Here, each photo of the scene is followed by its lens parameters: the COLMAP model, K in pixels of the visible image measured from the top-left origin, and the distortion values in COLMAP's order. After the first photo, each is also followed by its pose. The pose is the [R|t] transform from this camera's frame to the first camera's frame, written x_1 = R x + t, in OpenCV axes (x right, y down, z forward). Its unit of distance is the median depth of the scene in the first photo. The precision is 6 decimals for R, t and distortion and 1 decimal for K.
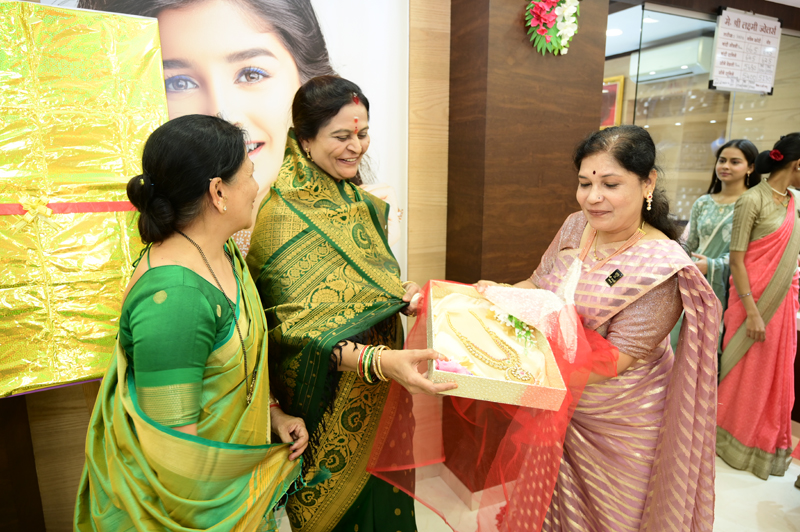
lens RADIAL K [[537.8, 0, 402.5], [0, 537.8, 267.3], [0, 0, 1]] dist [-0.009242, 0.004385]
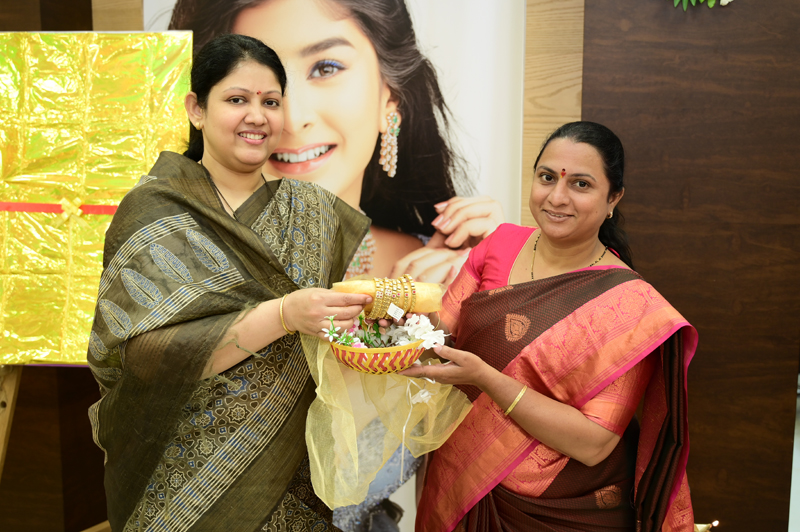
lens RADIAL K [[939.3, 0, 397.2], [0, 939.3, 268.5], [0, 0, 1]] dist [0.005811, 0.000000]
pose [[0.779333, 0.078955, -0.621615, 0.733203], [-0.119366, 0.992570, -0.023580, -0.012163], [0.615135, 0.092577, 0.782968, -0.089383]]
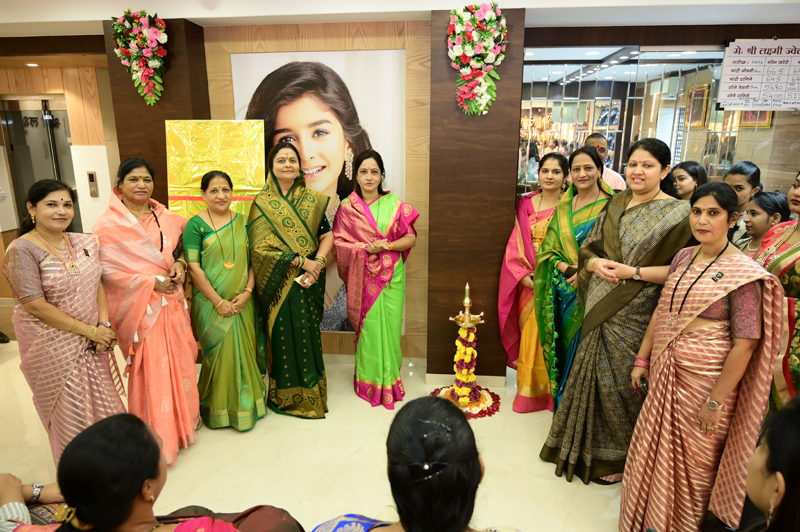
lens RADIAL K [[537.8, 0, 401.1], [0, 537.8, 266.2], [0, 0, 1]] dist [-0.009242, 0.004385]
pose [[0.860957, 0.119614, -0.494414, 0.966451], [-0.091139, 0.992505, 0.081411, -0.050913], [0.500446, -0.025030, 0.865406, -0.561880]]
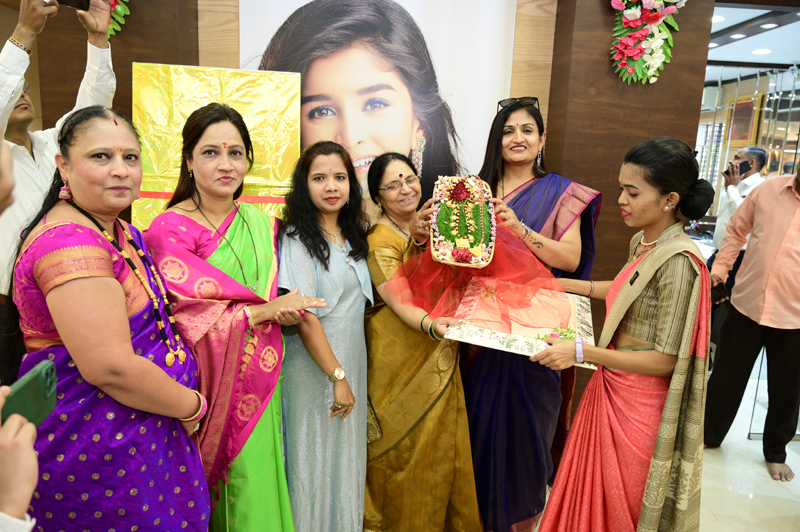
lens RADIAL K [[593.2, 0, 401.2], [0, 593.2, 262.7], [0, 0, 1]] dist [-0.009706, 0.004022]
pose [[0.917990, 0.106168, -0.382128, 0.337294], [-0.112257, 0.993659, 0.006395, 0.003899], [0.380384, 0.037027, 0.924087, -0.261298]]
